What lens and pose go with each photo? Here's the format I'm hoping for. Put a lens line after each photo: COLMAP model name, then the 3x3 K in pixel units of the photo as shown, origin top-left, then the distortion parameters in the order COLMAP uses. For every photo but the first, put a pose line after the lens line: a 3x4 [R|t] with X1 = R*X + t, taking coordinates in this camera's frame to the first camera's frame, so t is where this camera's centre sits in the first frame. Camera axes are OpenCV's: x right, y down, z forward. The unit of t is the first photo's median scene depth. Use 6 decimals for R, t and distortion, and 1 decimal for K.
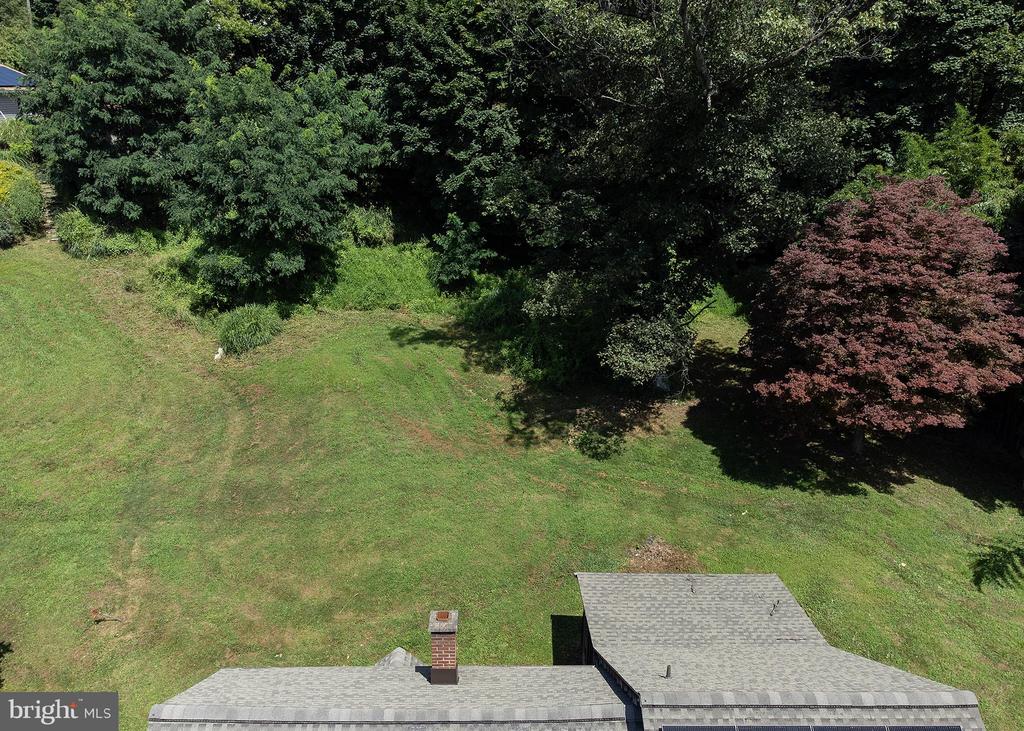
lens RADIAL K [[771.8, 0, 511.0], [0, 771.8, 383.0], [0, 0, 1]] dist [0.006394, 0.005892]
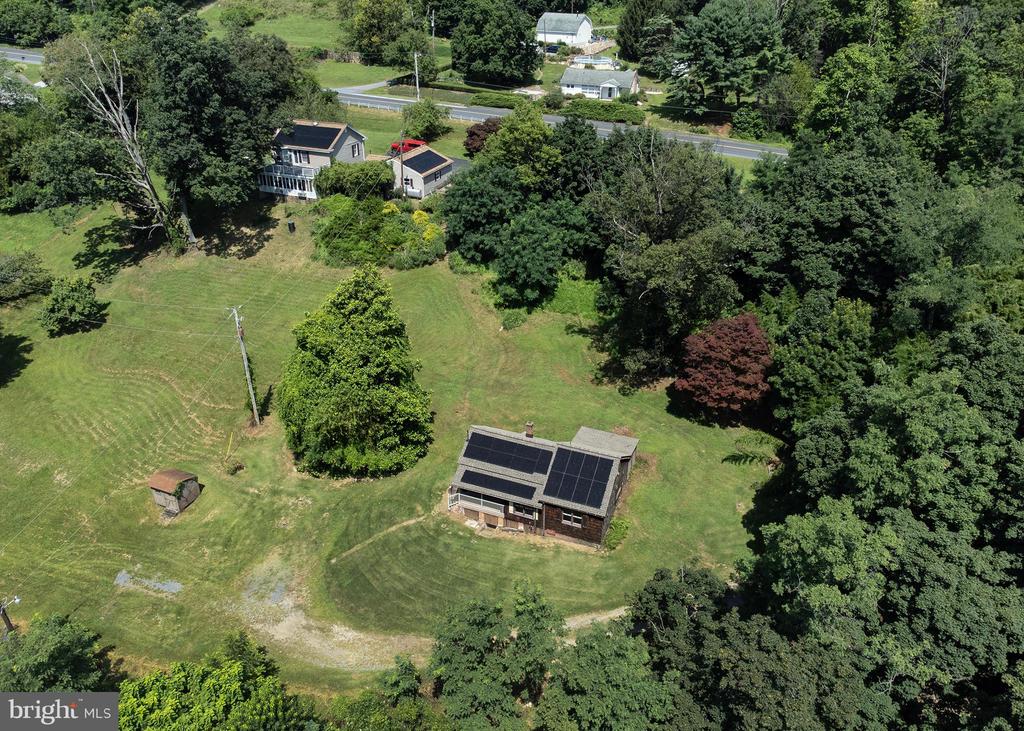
lens RADIAL K [[771.8, 0, 504.7], [0, 771.8, 369.4], [0, 0, 1]] dist [0.006394, 0.005892]
pose [[0.918403, 0.181867, -0.351369, 0.516297], [-0.135542, 0.978975, 0.152436, -0.268516], [0.371705, -0.092372, 0.923744, -1.274337]]
